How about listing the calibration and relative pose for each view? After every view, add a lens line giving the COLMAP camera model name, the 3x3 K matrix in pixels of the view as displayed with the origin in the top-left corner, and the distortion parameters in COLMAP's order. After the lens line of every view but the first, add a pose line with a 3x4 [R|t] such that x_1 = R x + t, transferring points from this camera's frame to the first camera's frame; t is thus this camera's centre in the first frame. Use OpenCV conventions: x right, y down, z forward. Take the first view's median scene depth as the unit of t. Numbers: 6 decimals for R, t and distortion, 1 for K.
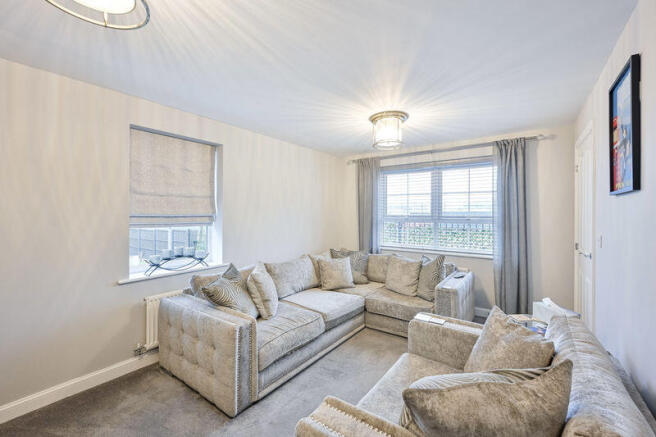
lens RADIAL K [[276.1, 0, 331.4], [0, 276.1, 215.6], [0, 0, 1]] dist [-0.000467, 0.000046]
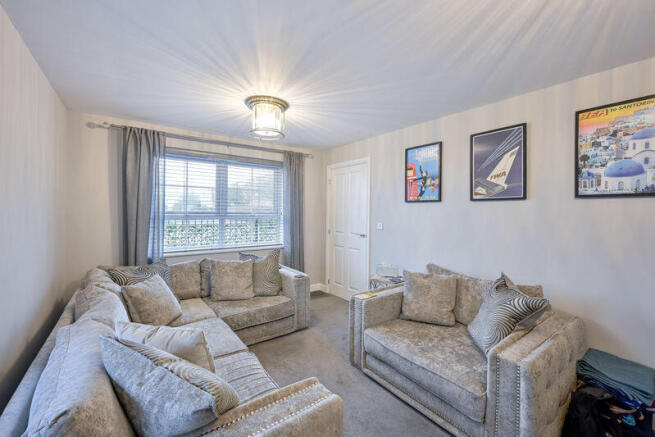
lens RADIAL K [[276.6, 0, 326.5], [0, 276.6, 219.6], [0, 0, 1]] dist [0.000077, -0.000022]
pose [[0.306732, -0.033463, 0.951207, -0.534574], [-0.002338, 0.999352, 0.035911, -0.011081], [-0.951793, -0.013239, 0.306455, 0.478080]]
